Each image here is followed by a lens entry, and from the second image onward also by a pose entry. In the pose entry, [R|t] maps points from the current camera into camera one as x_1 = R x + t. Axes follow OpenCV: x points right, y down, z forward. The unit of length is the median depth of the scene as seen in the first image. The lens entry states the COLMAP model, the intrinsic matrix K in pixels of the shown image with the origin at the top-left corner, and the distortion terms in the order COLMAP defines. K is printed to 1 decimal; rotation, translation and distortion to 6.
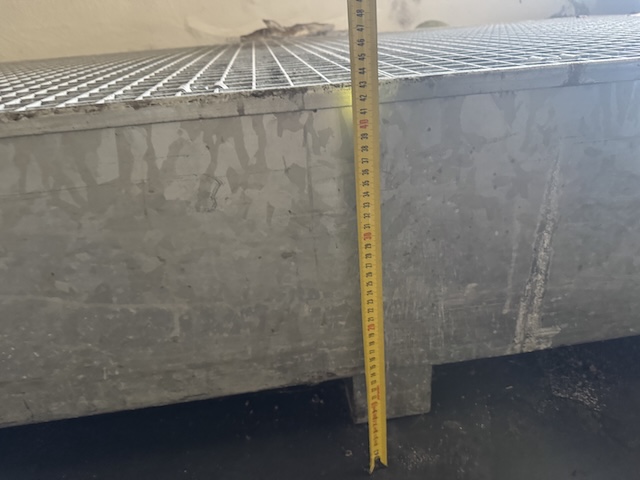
lens RADIAL K [[481.5, 0, 318.8], [0, 481.5, 238.4], [0, 0, 1]] dist [-0.007315, 0.002652]
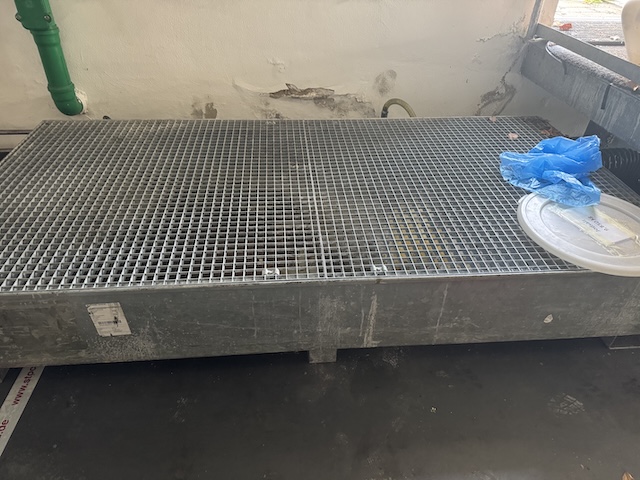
lens RADIAL K [[481.5, 0, 323.0], [0, 481.5, 239.1], [0, 0, 1]] dist [-0.007315, 0.002652]
pose [[0.995419, 0.092904, 0.022583, 0.049676], [-0.095495, 0.977647, 0.187314, -2.022506], [-0.004676, -0.188613, 0.982040, -3.828566]]
